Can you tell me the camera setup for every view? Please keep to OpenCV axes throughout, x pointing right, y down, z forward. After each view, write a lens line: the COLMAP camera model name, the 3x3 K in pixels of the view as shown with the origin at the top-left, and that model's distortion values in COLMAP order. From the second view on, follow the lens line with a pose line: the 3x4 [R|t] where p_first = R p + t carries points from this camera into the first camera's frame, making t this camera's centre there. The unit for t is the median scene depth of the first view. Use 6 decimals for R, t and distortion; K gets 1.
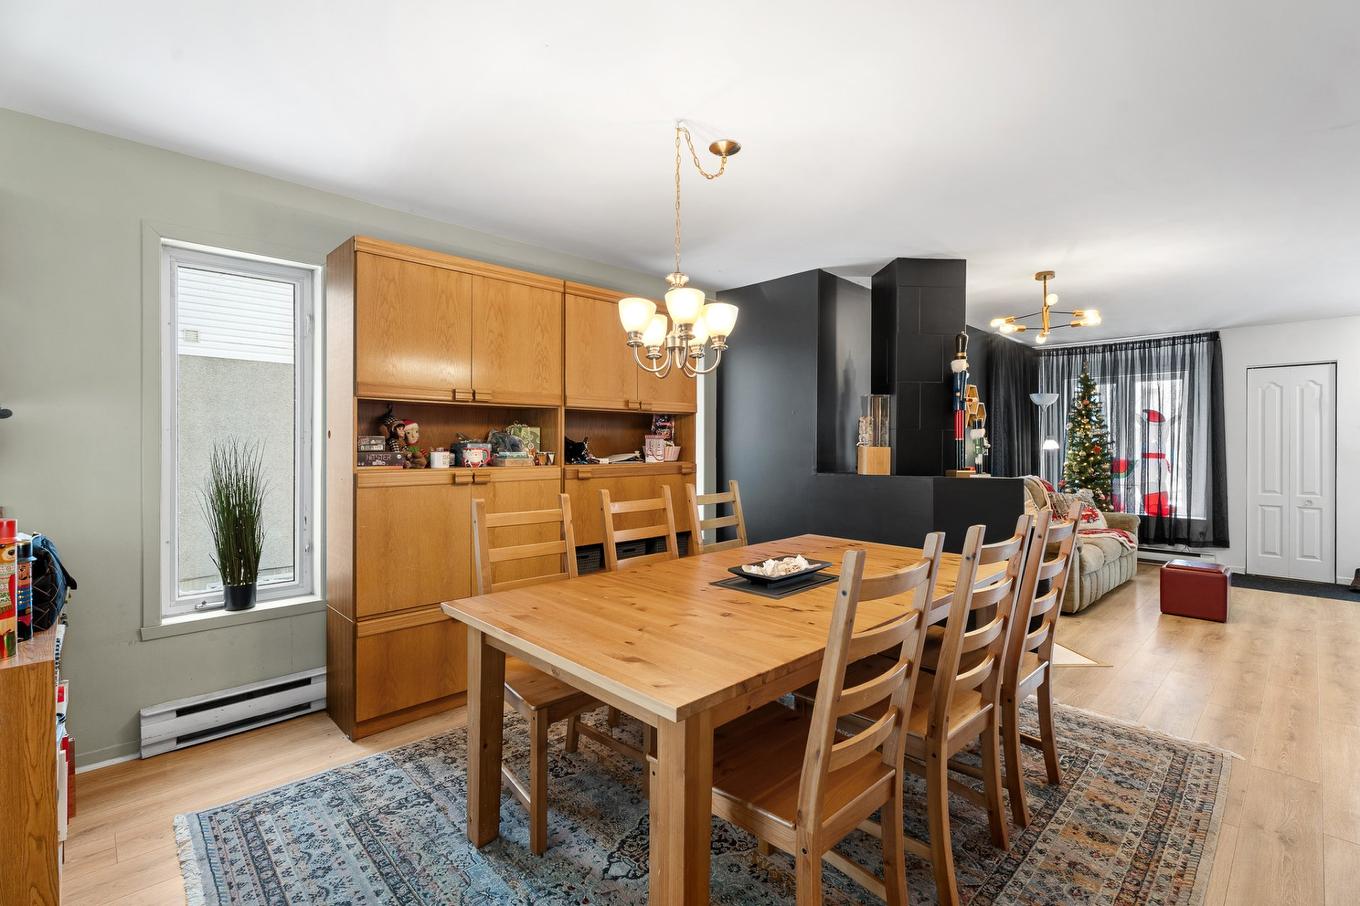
lens RADIAL K [[620.2, 0, 667.3], [0, 620.2, 445.8], [0, 0, 1]] dist [0.001408, -0.001142]
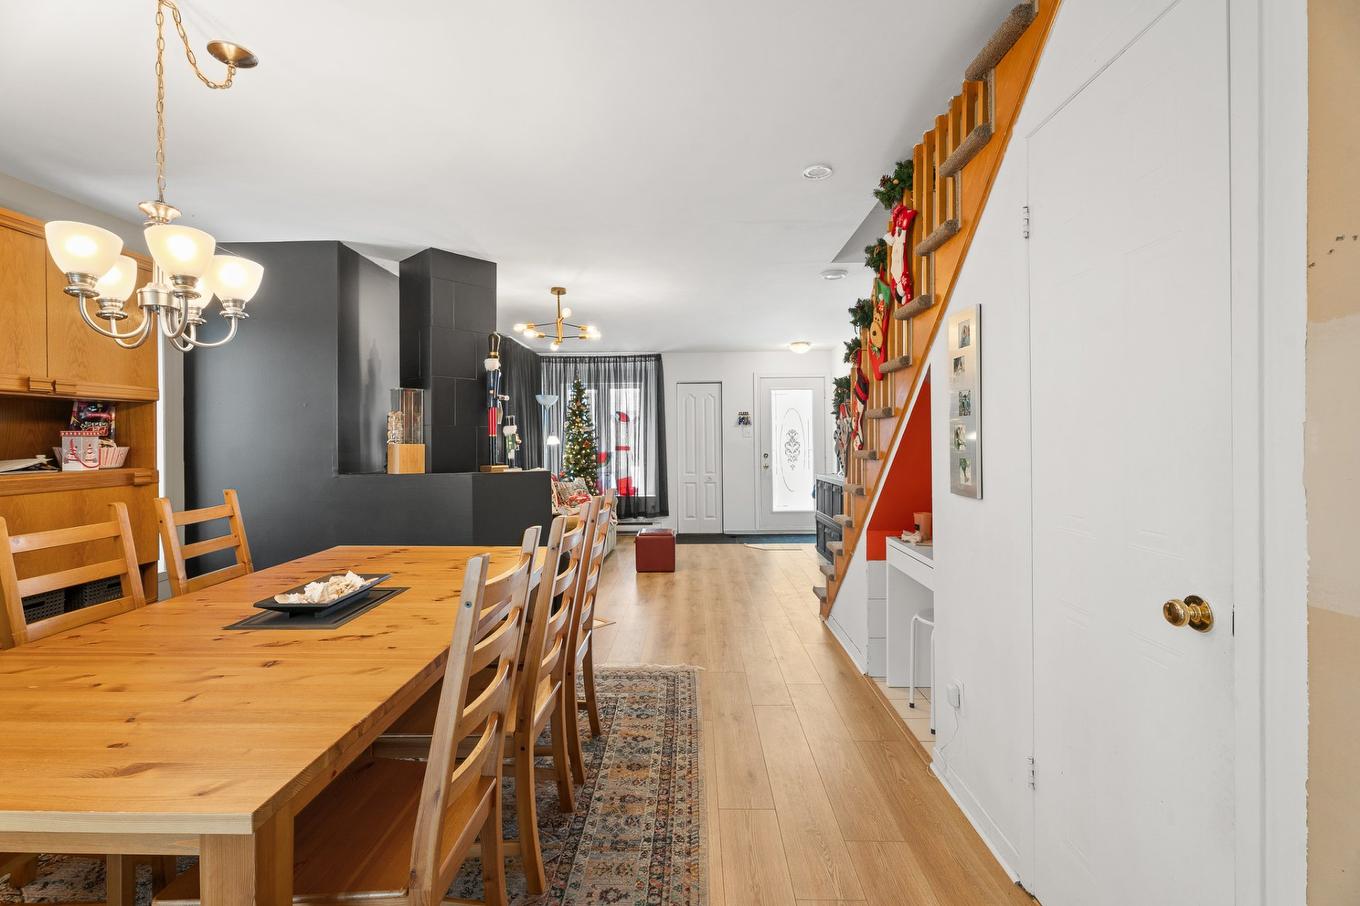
lens RADIAL K [[620.2, 0, 685.2], [0, 620.2, 441.7], [0, 0, 1]] dist [0.001408, -0.001142]
pose [[0.701983, -0.010497, 0.712117, -0.039405], [0.011933, 0.999924, 0.002977, 0.000531], [-0.712094, 0.006408, 0.702055, 0.041788]]
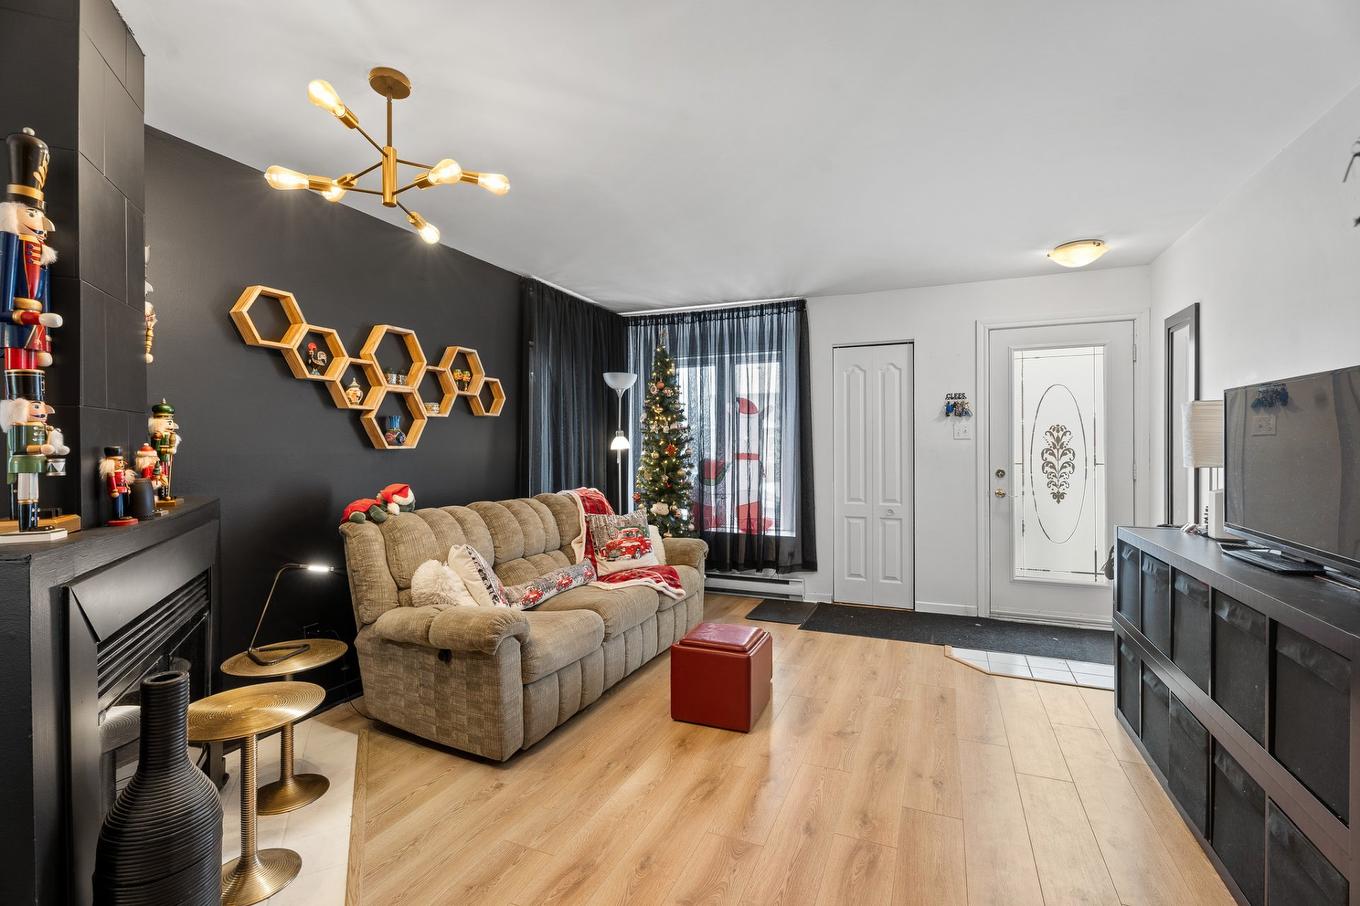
lens RADIAL K [[620.2, 0, 682.8], [0, 620.2, 448.0], [0, 0, 1]] dist [0.001408, -0.001142]
pose [[0.918049, -0.008673, 0.396371, 0.641281], [0.006935, 0.999959, 0.005819, -0.000066], [-0.396405, -0.002593, 0.918072, 0.496685]]
